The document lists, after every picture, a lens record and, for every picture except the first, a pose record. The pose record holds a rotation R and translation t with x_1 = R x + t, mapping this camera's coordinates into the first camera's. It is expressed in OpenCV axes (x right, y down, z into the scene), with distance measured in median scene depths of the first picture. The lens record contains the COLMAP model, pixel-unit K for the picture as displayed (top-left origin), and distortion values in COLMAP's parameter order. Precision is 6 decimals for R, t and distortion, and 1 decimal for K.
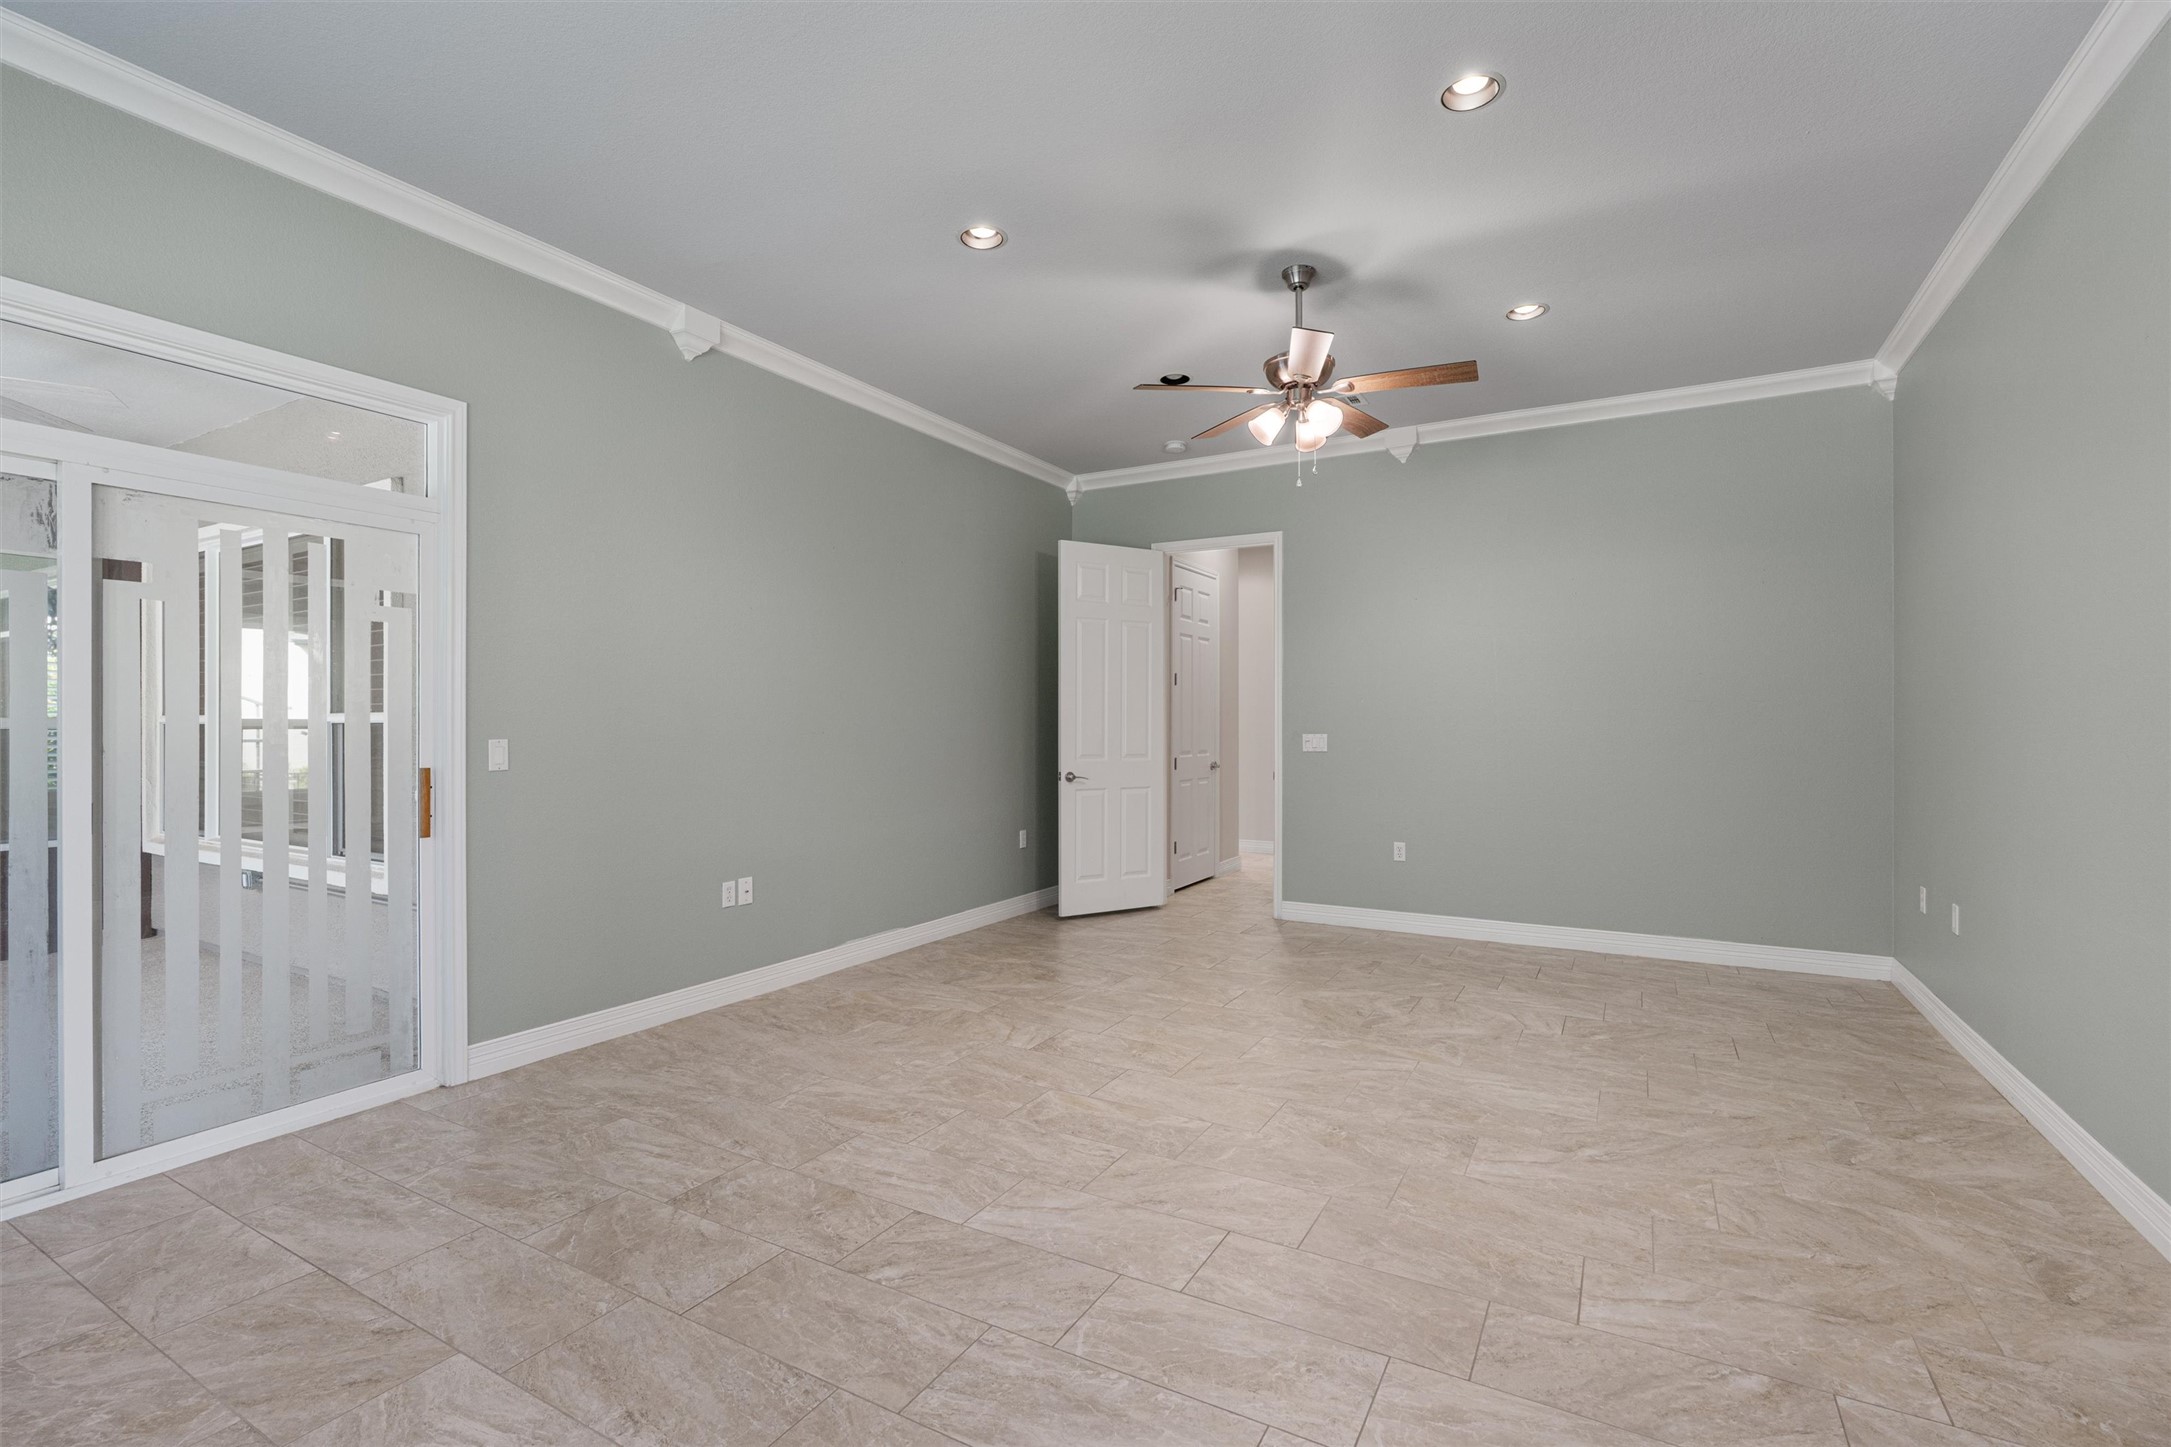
lens RADIAL K [[992.7, 0, 1088.2], [0, 992.7, 723.0], [0, 0, 1]] dist [-0.000272, 0.000089]
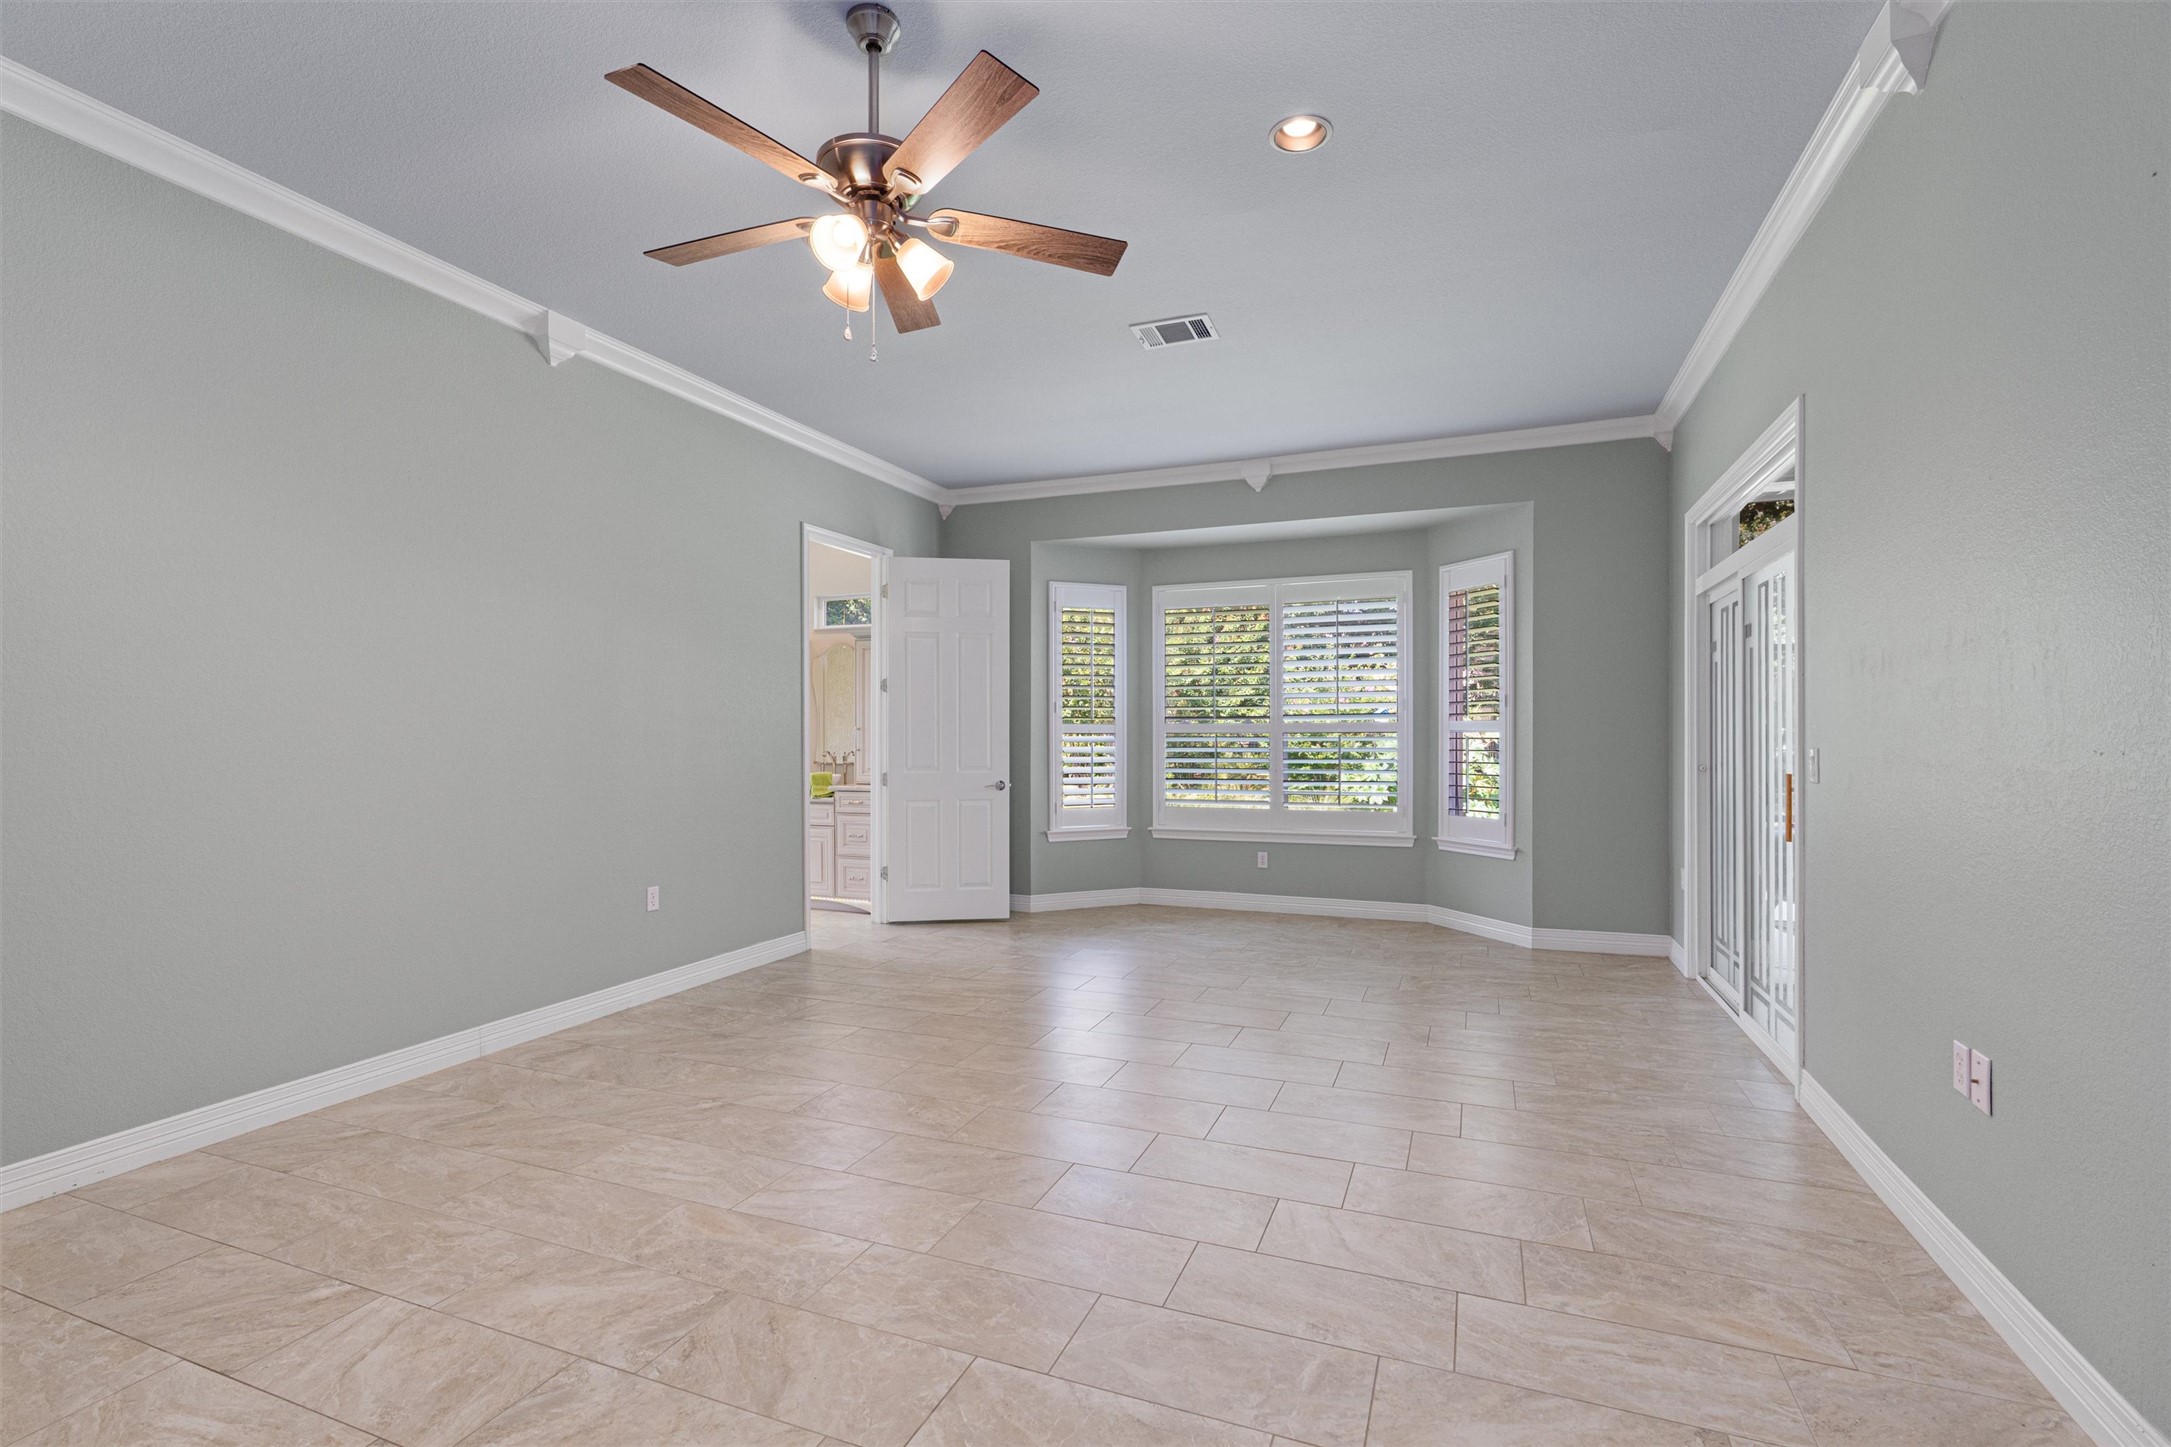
lens RADIAL K [[992.7, 0, 1084.1], [0, 992.7, 730.0], [0, 0, 1]] dist [-0.000272, 0.000089]
pose [[-0.991276, 0.003739, -0.131750, 0.178498], [0.004867, 0.999954, -0.008241, 0.004042], [0.131713, -0.008810, -0.991249, 1.789387]]
